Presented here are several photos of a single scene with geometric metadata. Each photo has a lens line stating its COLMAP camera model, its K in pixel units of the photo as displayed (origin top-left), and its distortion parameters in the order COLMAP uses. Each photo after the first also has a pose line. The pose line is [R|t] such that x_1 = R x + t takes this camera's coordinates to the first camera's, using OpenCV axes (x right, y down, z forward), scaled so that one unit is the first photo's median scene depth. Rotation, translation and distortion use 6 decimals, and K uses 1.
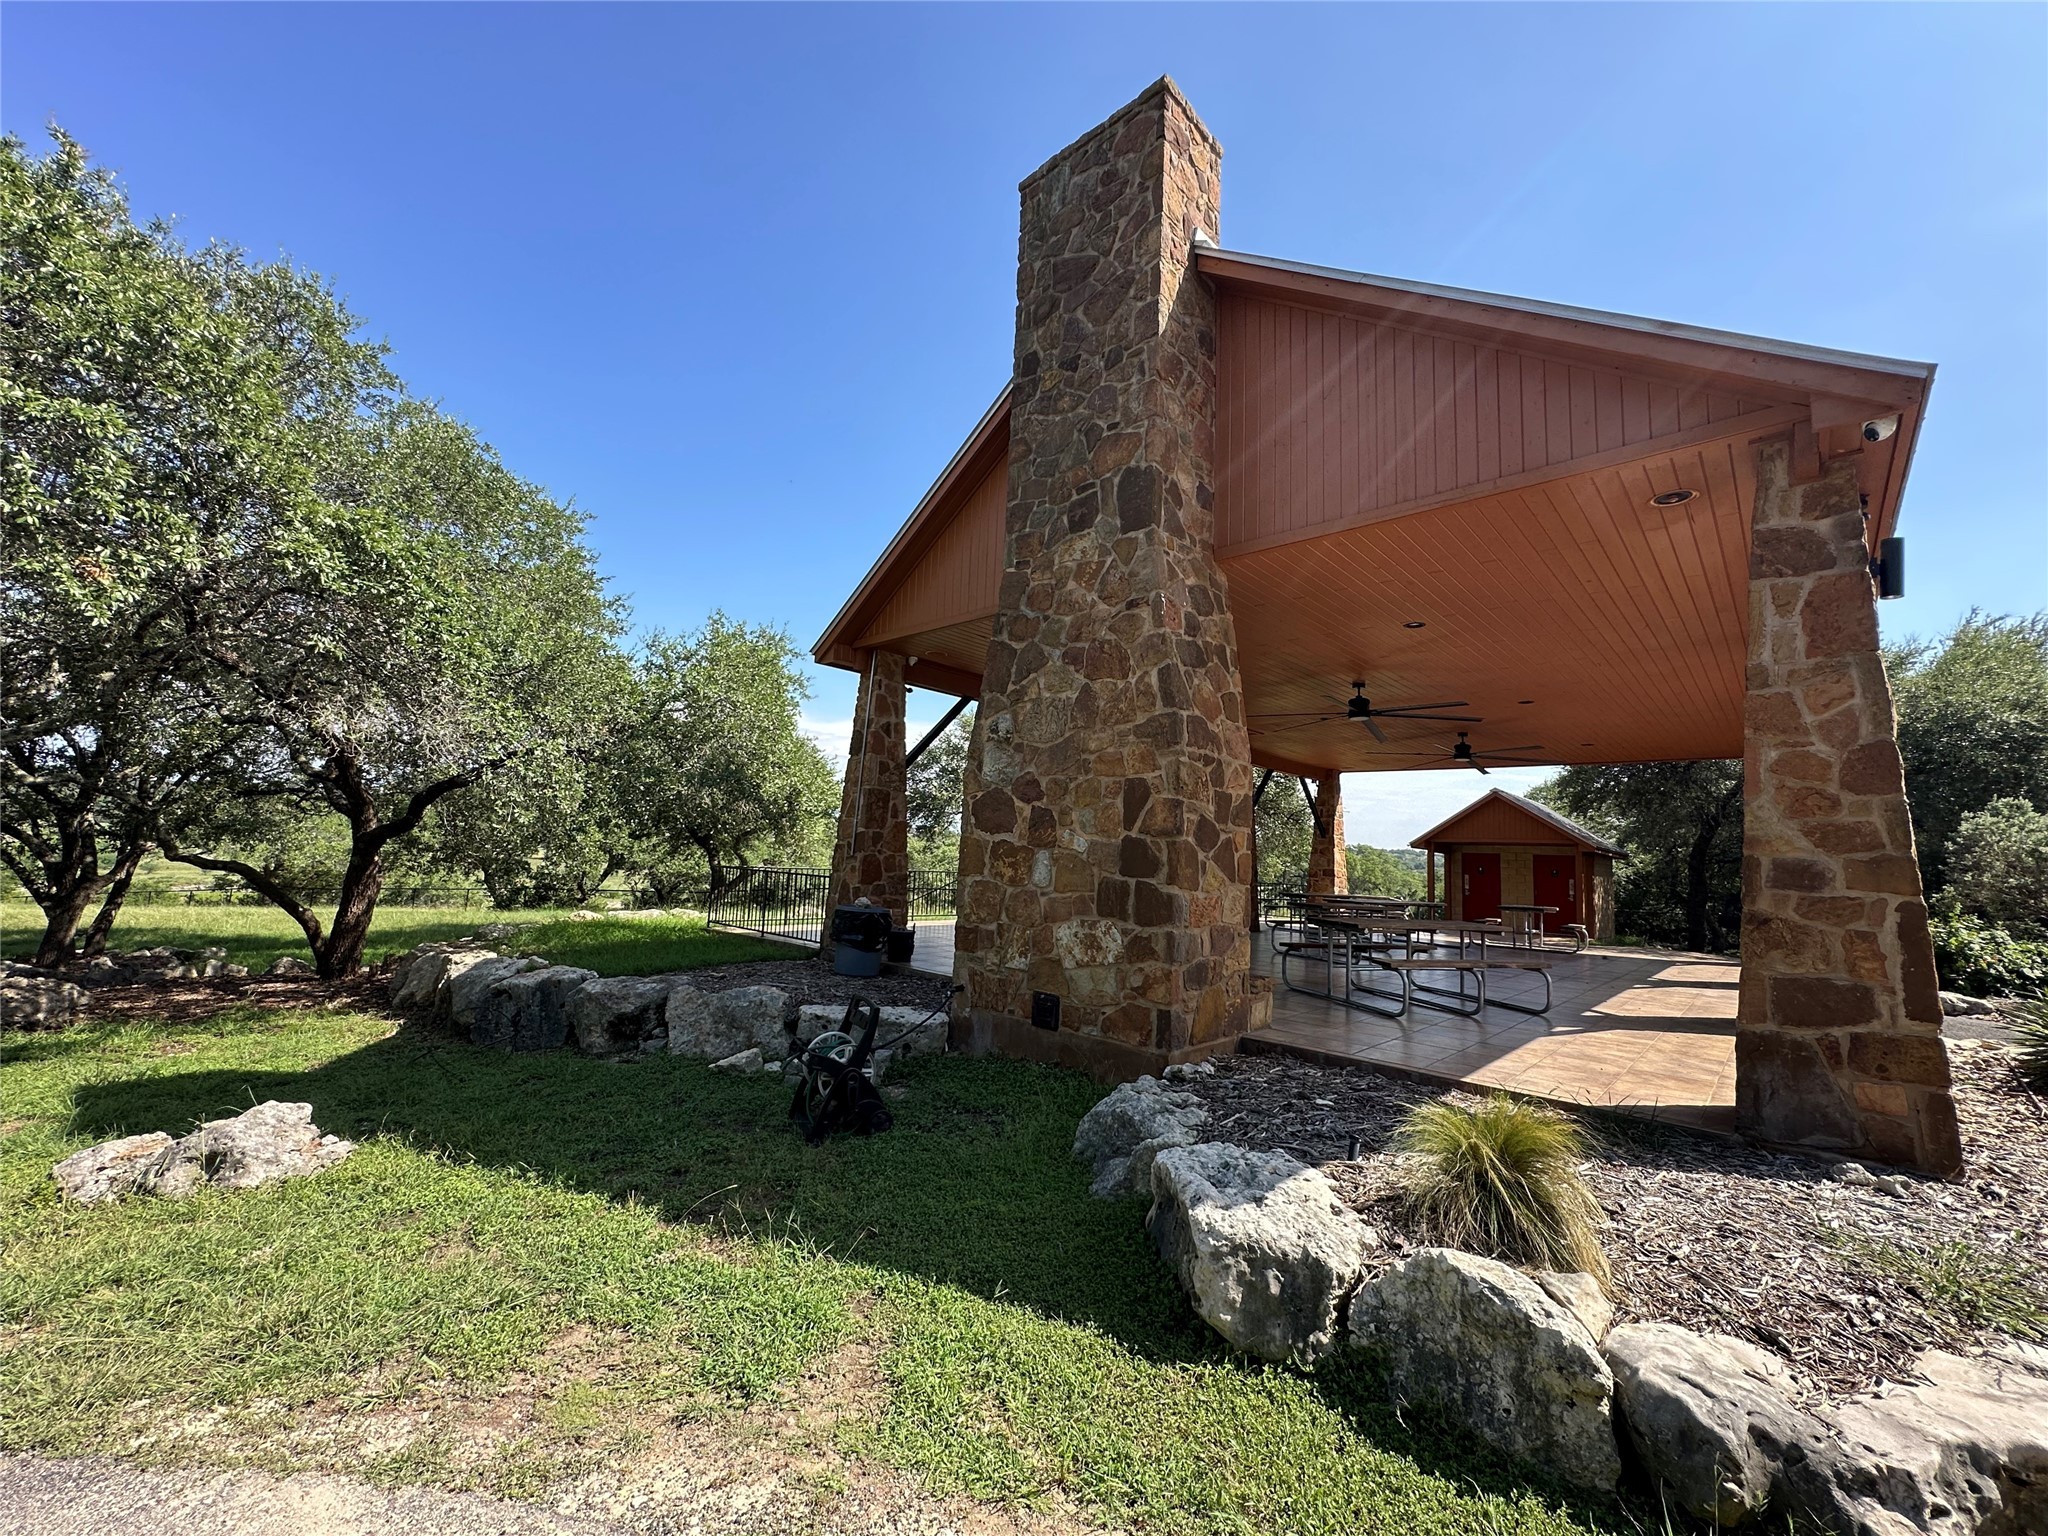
lens RADIAL K [[803.5, 0, 1024.0], [0, 803.5, 768.0], [0, 0, 1]] dist [0.001794, 0.000033]
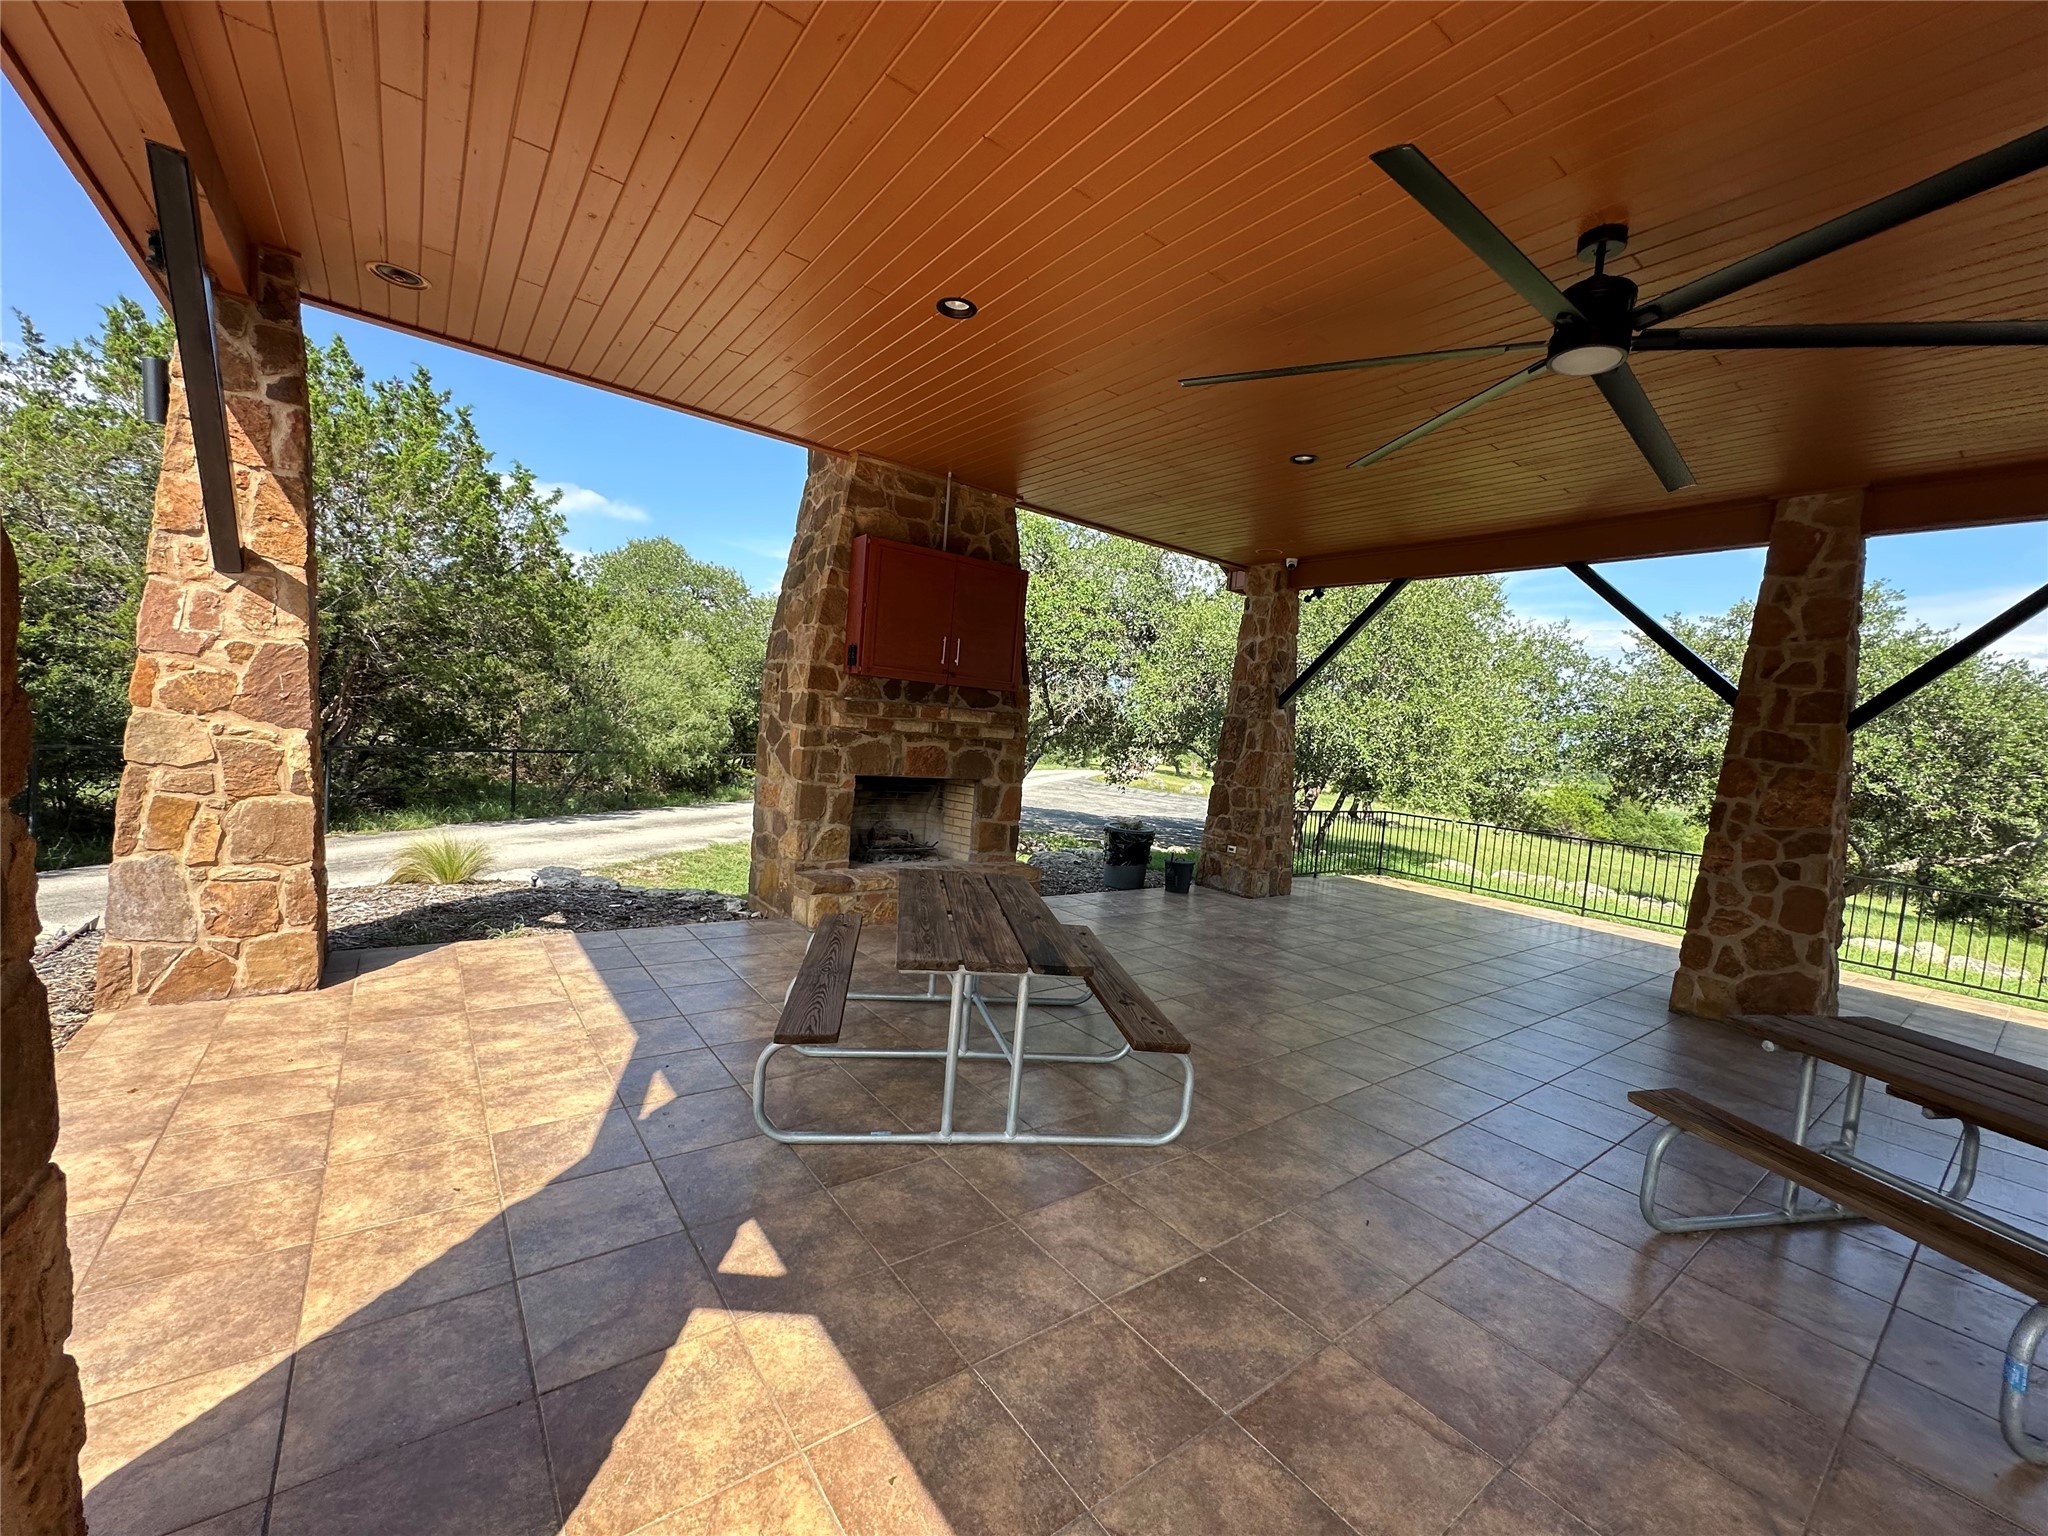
lens RADIAL K [[803.5, 0, 1024.0], [0, 803.5, 768.0], [0, 0, 1]] dist [0.001794, 0.000033]
pose [[-0.152444, -0.007306, -0.988285, 0.773534], [0.017062, 0.999804, -0.010023, 0.089568], [0.988165, -0.018390, -0.152290, 0.891099]]
